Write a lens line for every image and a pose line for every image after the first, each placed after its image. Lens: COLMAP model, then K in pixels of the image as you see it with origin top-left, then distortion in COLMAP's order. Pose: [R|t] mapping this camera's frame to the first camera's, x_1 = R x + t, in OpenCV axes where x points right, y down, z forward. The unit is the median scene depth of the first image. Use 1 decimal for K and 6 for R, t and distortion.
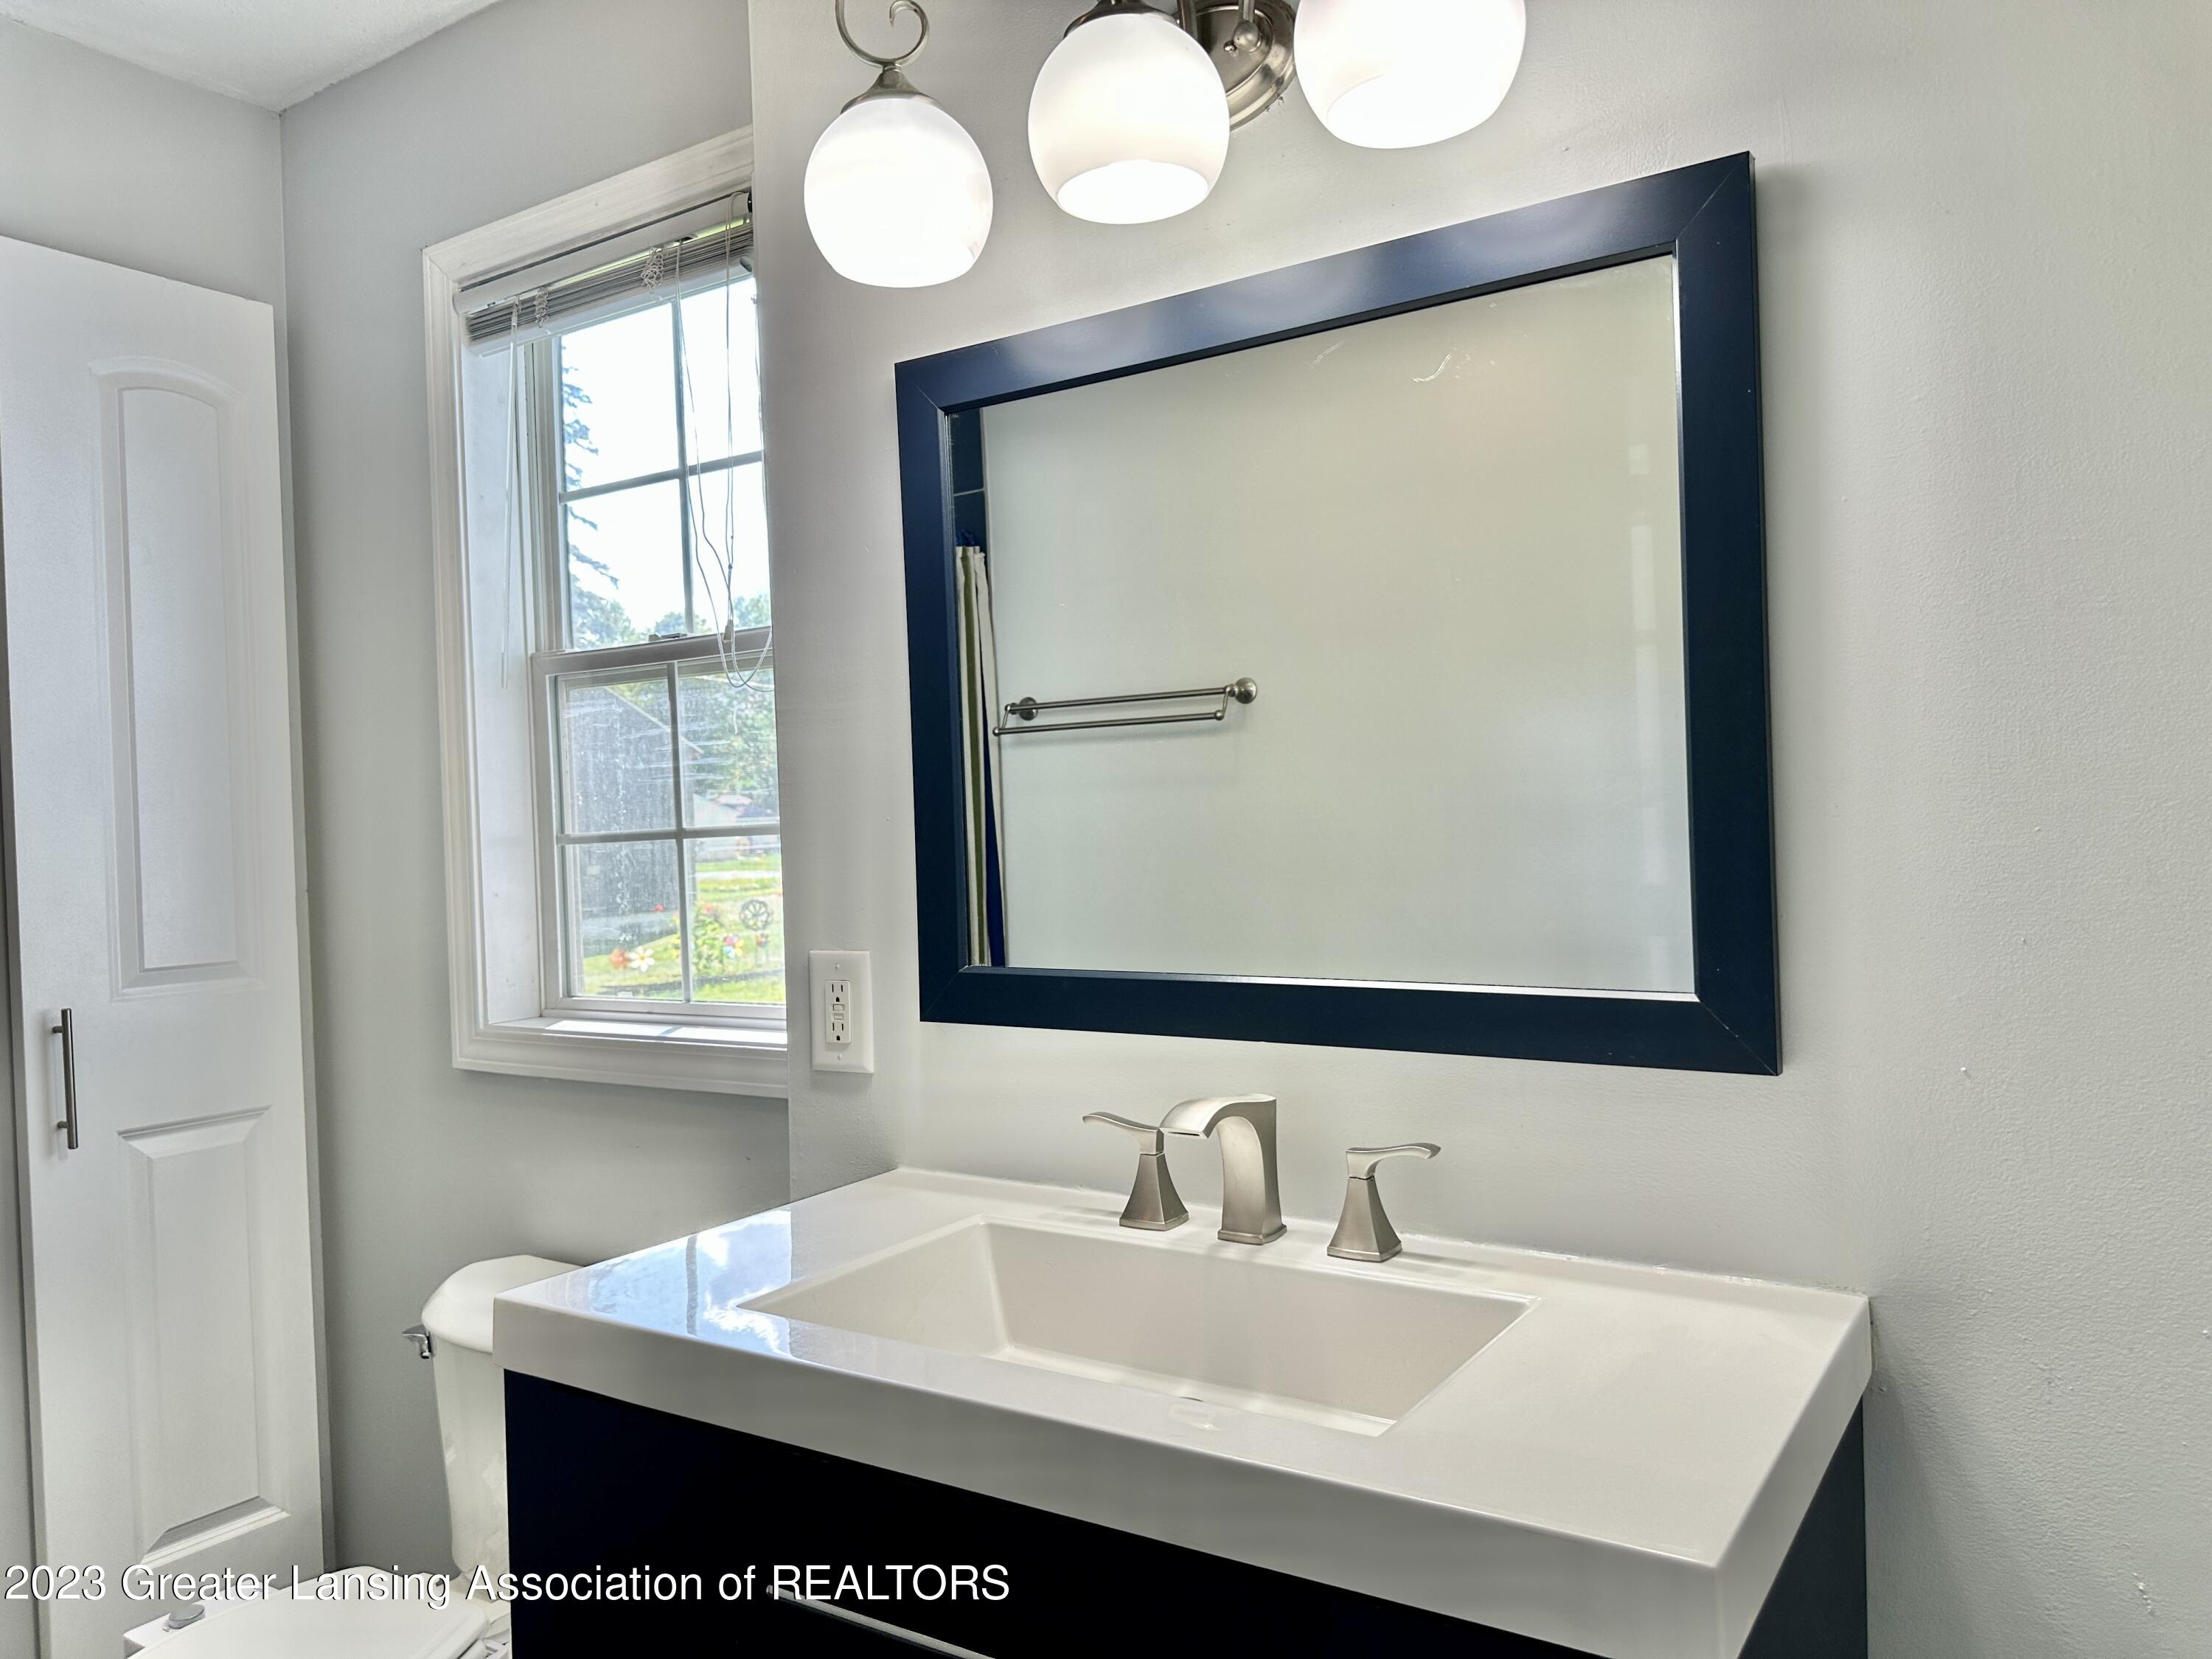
lens RADIAL K [[1556.8, 0, 1115.7], [0, 1556.8, 830.5], [0, 0, 1]] dist [0.076109, -0.096436]
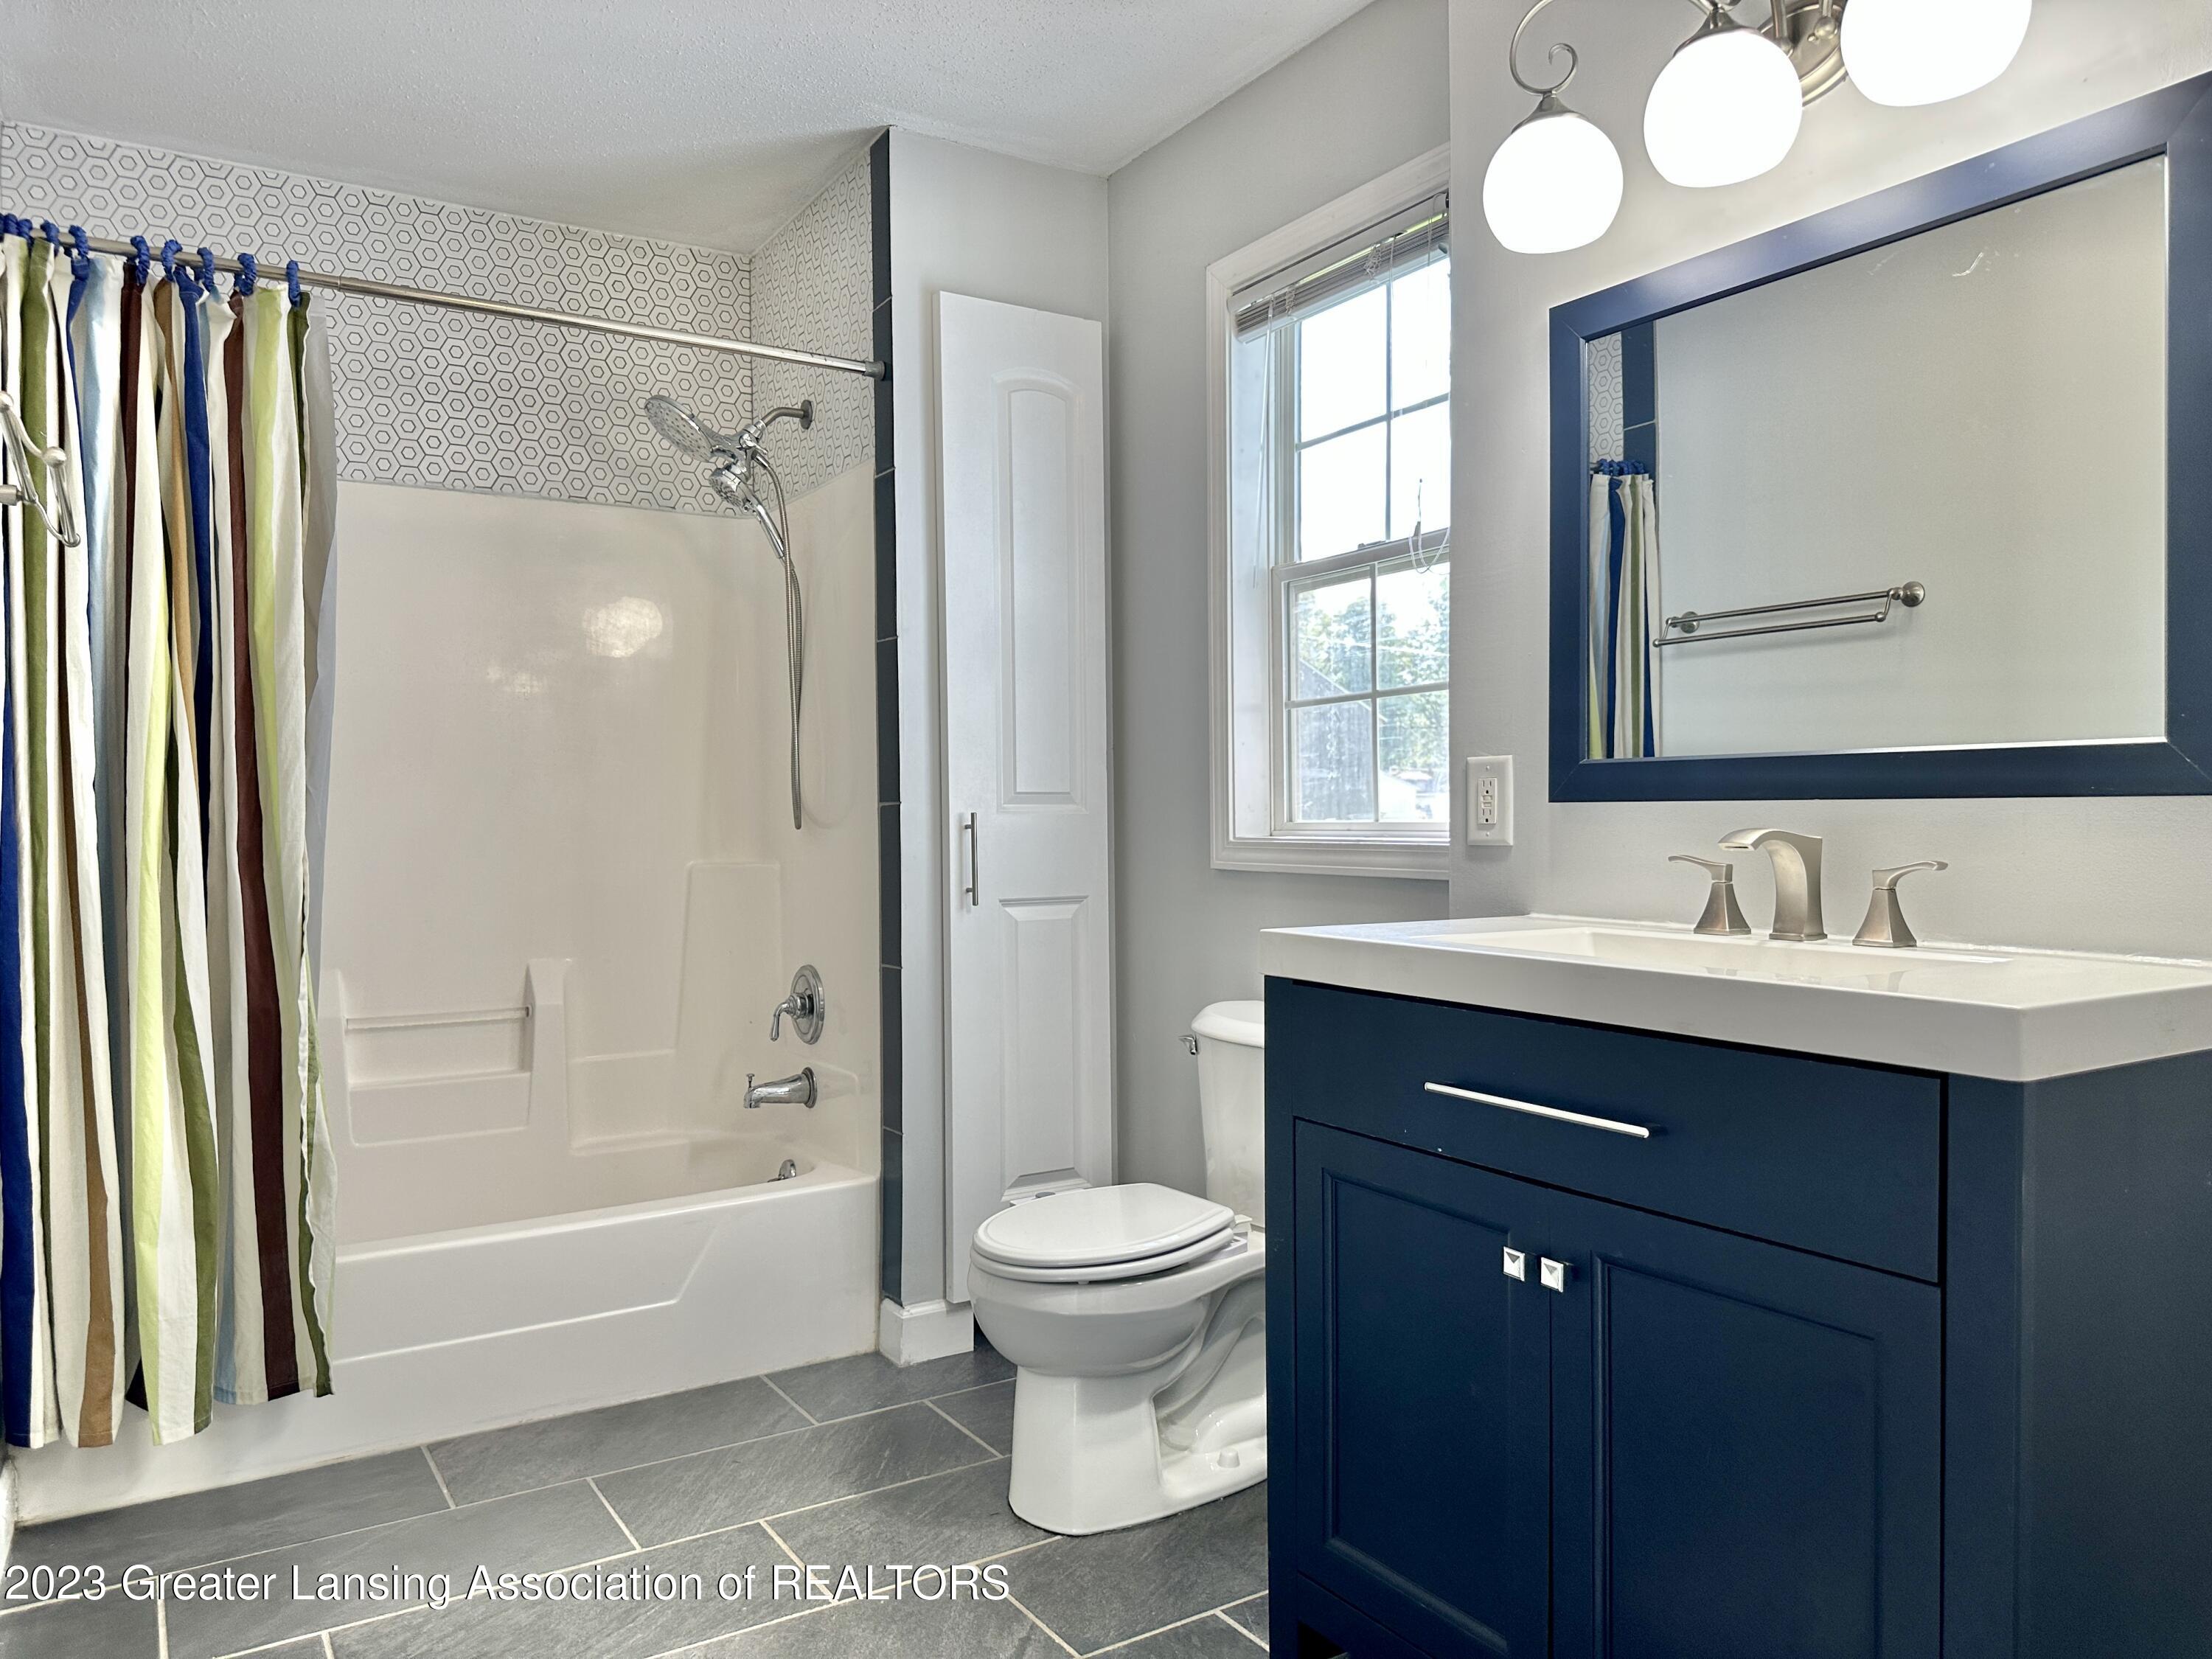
lens RADIAL K [[1556.8, 0, 1115.7], [0, 1556.8, 830.5], [0, 0, 1]] dist [0.076109, -0.096436]
pose [[0.908494, 0.031313, -0.416722, 0.072117], [-0.025464, 0.999484, 0.019589, 0.097692], [0.417120, -0.007185, 0.908823, -0.282588]]
